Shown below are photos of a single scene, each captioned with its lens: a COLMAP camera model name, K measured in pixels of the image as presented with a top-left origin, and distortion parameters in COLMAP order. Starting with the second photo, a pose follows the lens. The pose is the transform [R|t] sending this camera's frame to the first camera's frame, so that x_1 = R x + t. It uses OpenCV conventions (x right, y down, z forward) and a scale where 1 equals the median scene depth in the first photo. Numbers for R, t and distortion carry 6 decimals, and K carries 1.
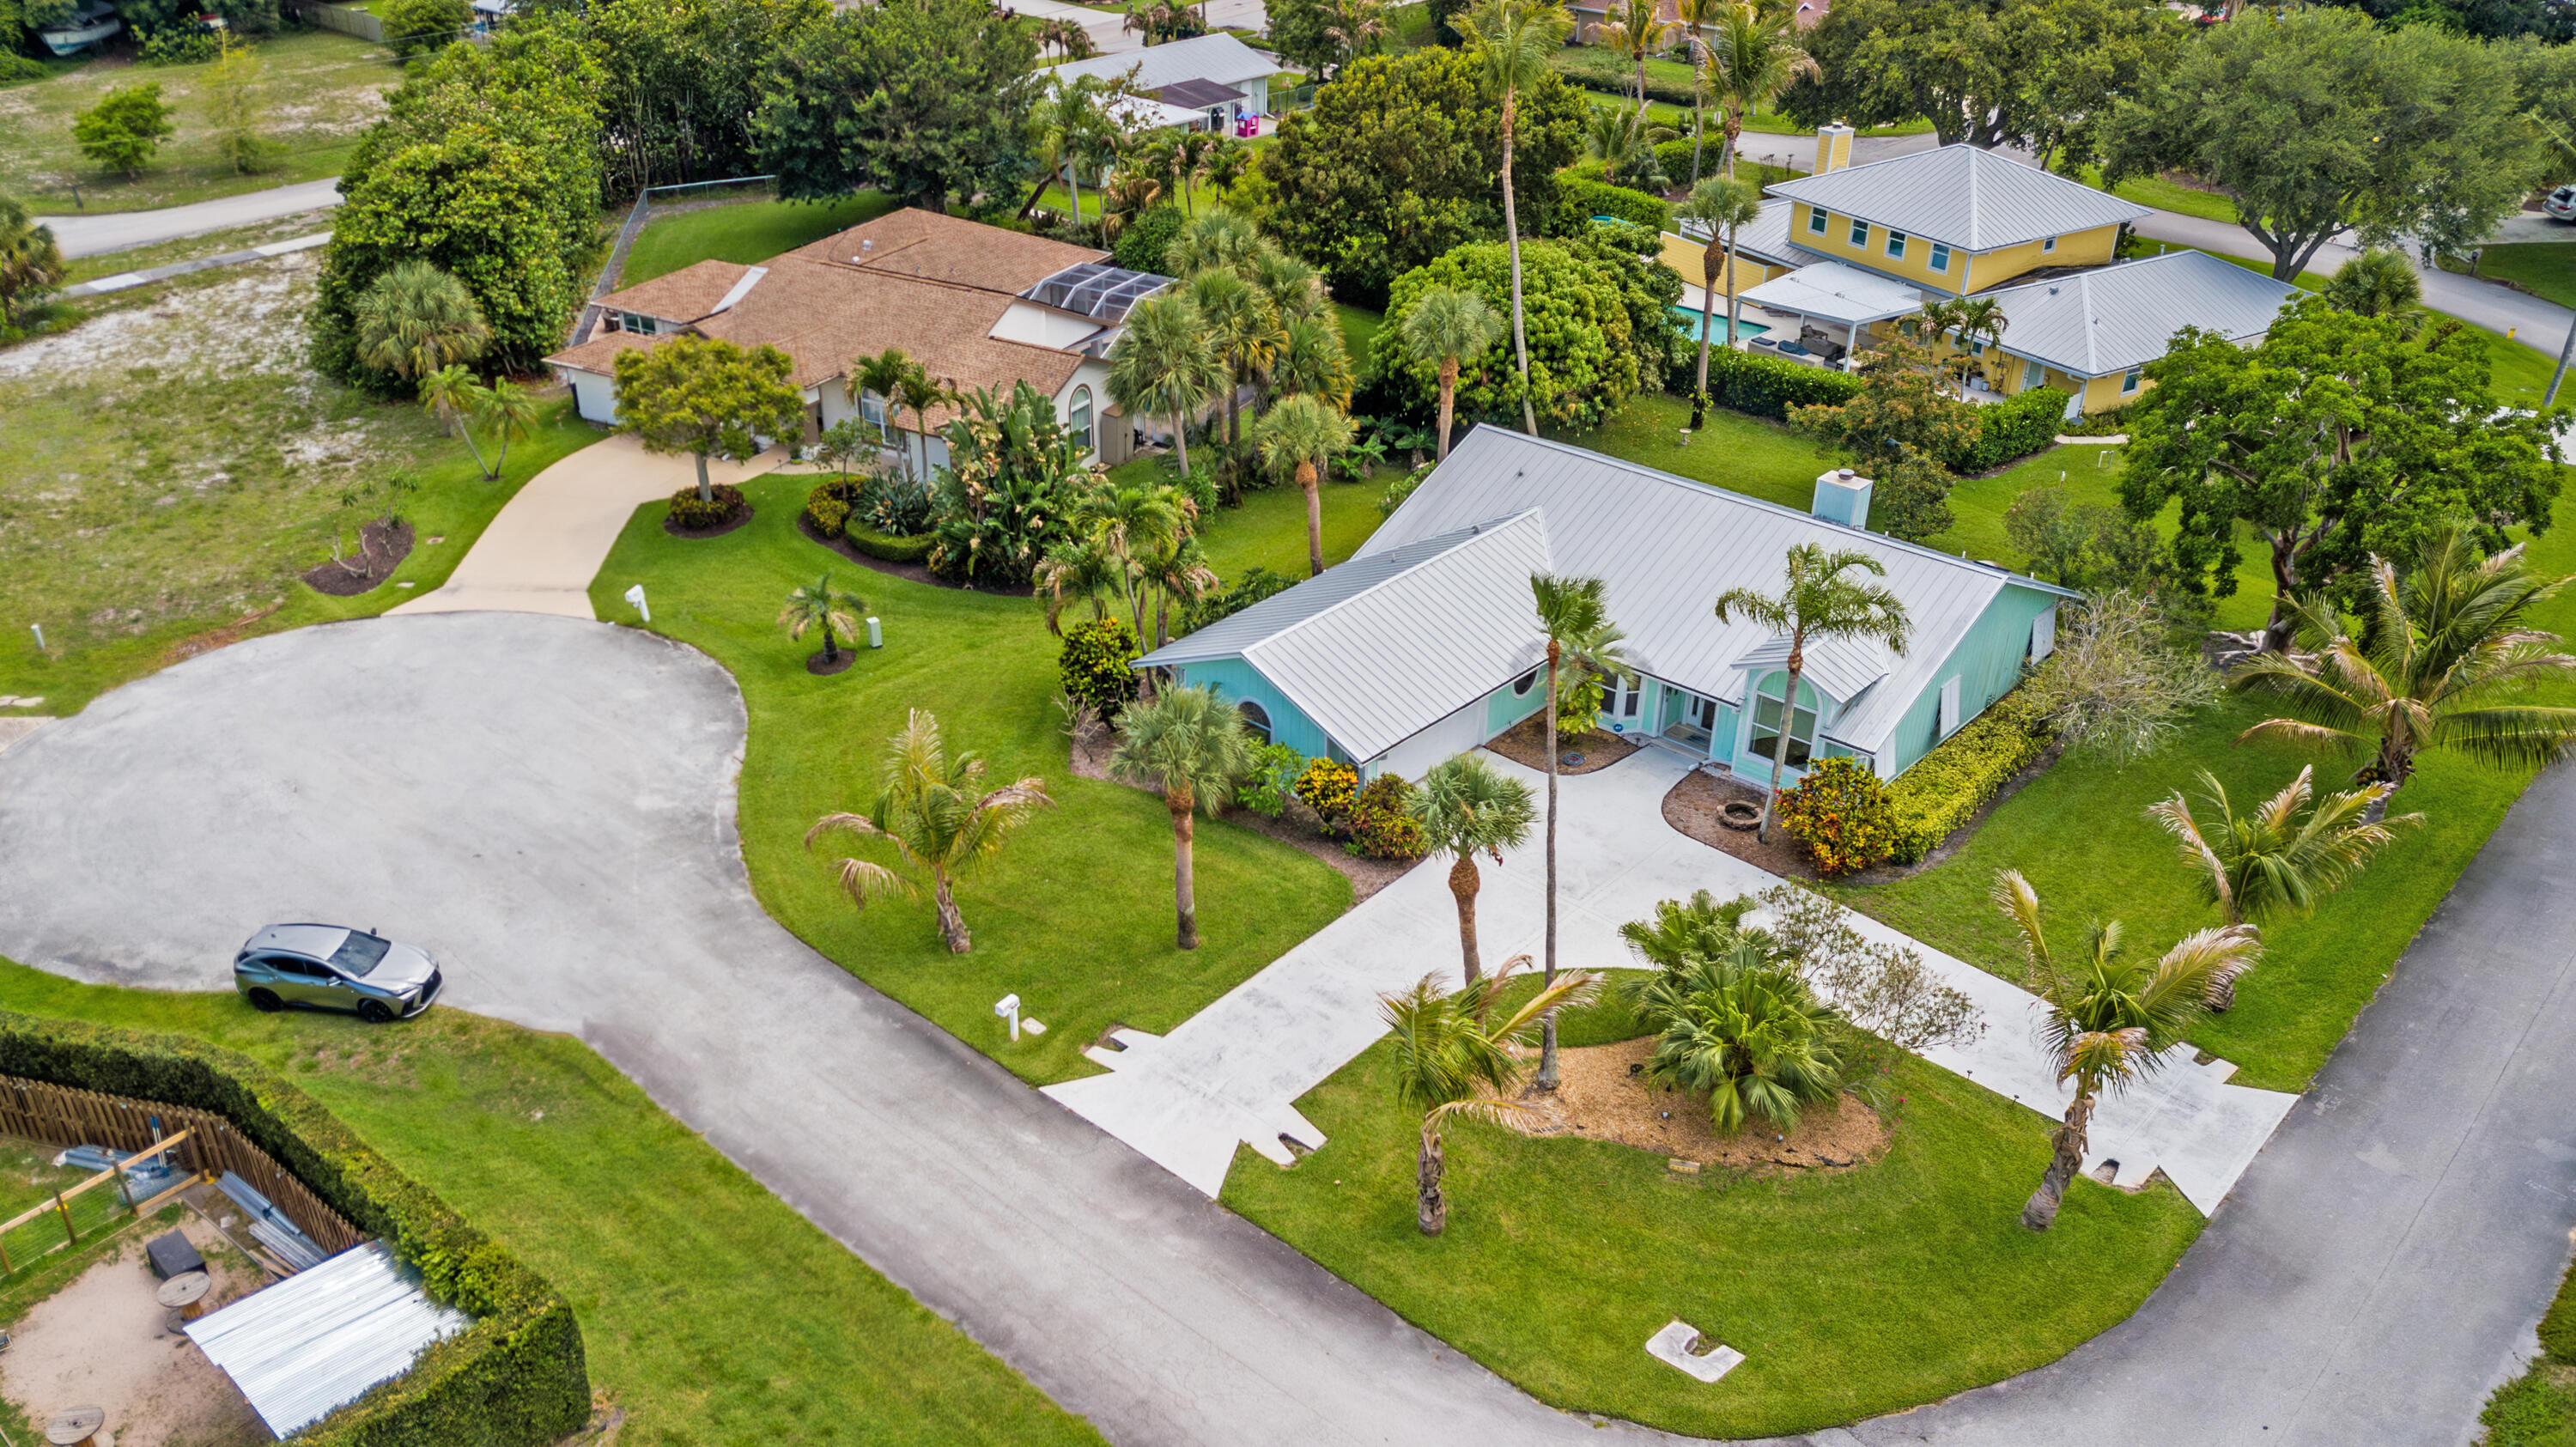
lens RADIAL K [[2012.7, 0, 1288.0], [0, 2012.7, 723.5], [0, 0, 1]] dist [0.050514, -0.002071]
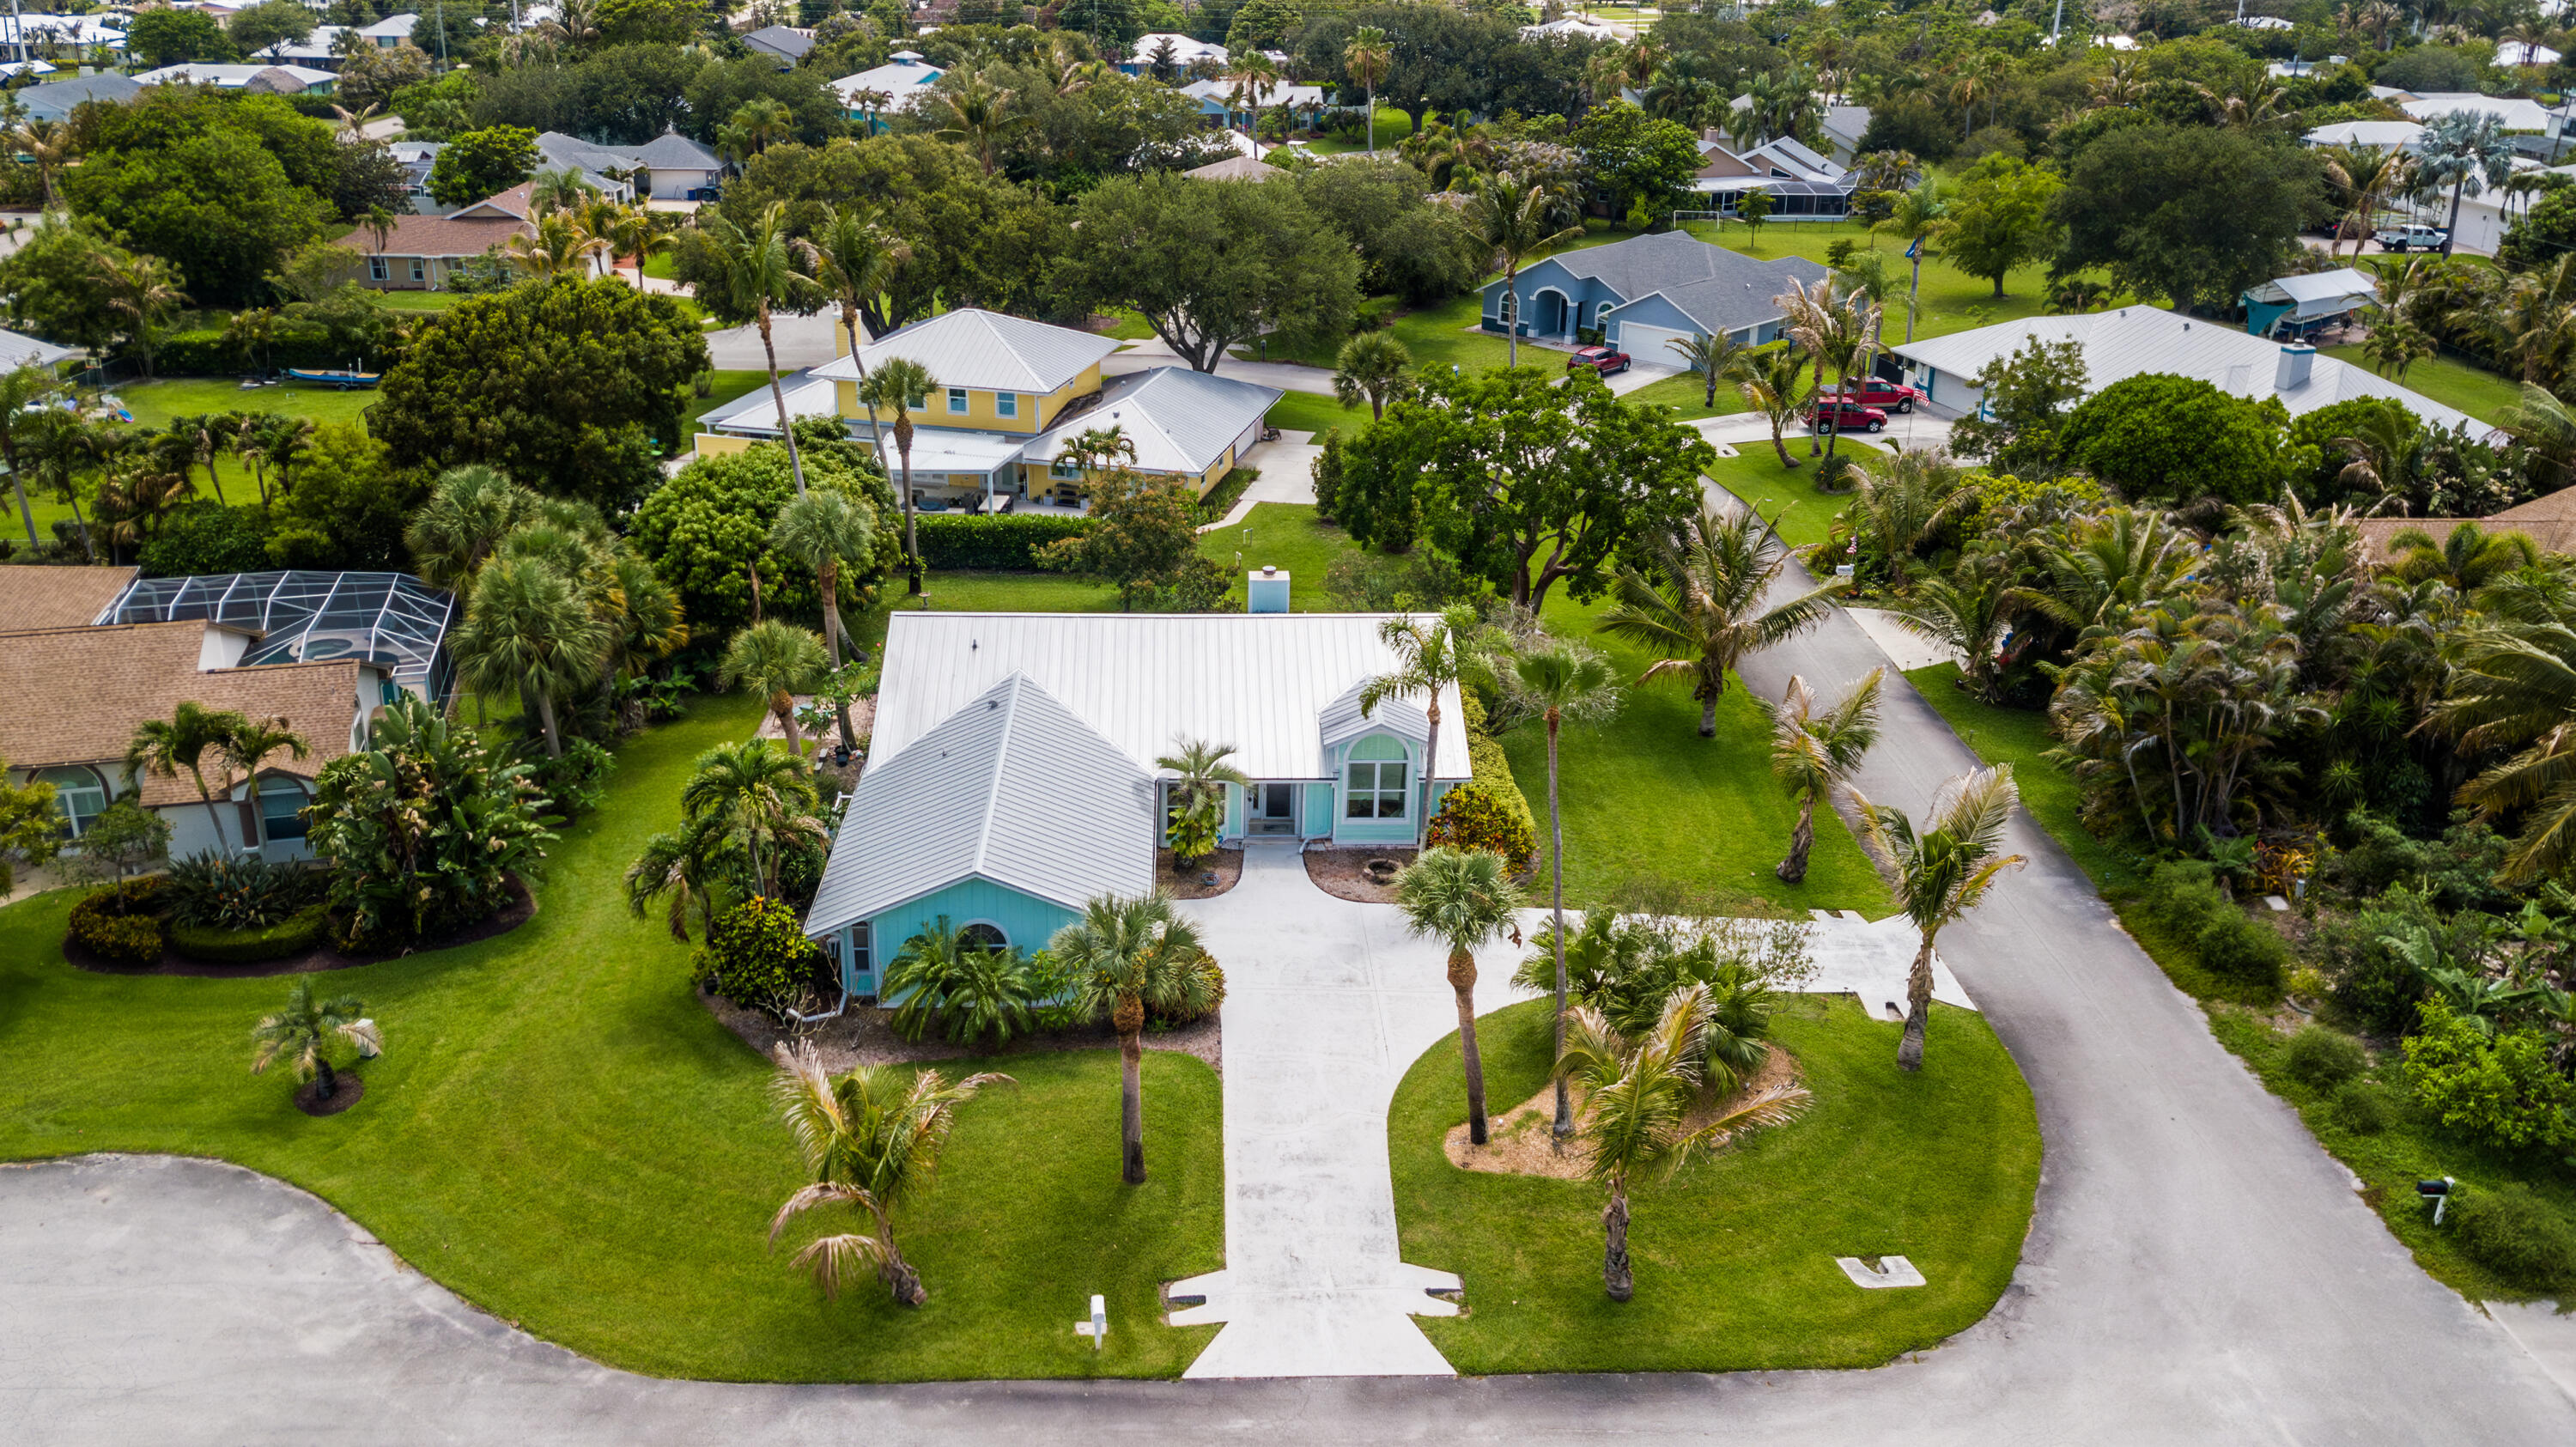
lens RADIAL K [[1916.7, 0, 1200.7], [0, 1916.7, 715.4], [0, 0, 1]] dist [0.003243, -0.001937]
pose [[0.737323, -0.265269, 0.621279, -0.505886], [0.324573, 0.945678, 0.018582, -0.093253], [-0.592459, 0.187950, 0.783369, 0.263995]]
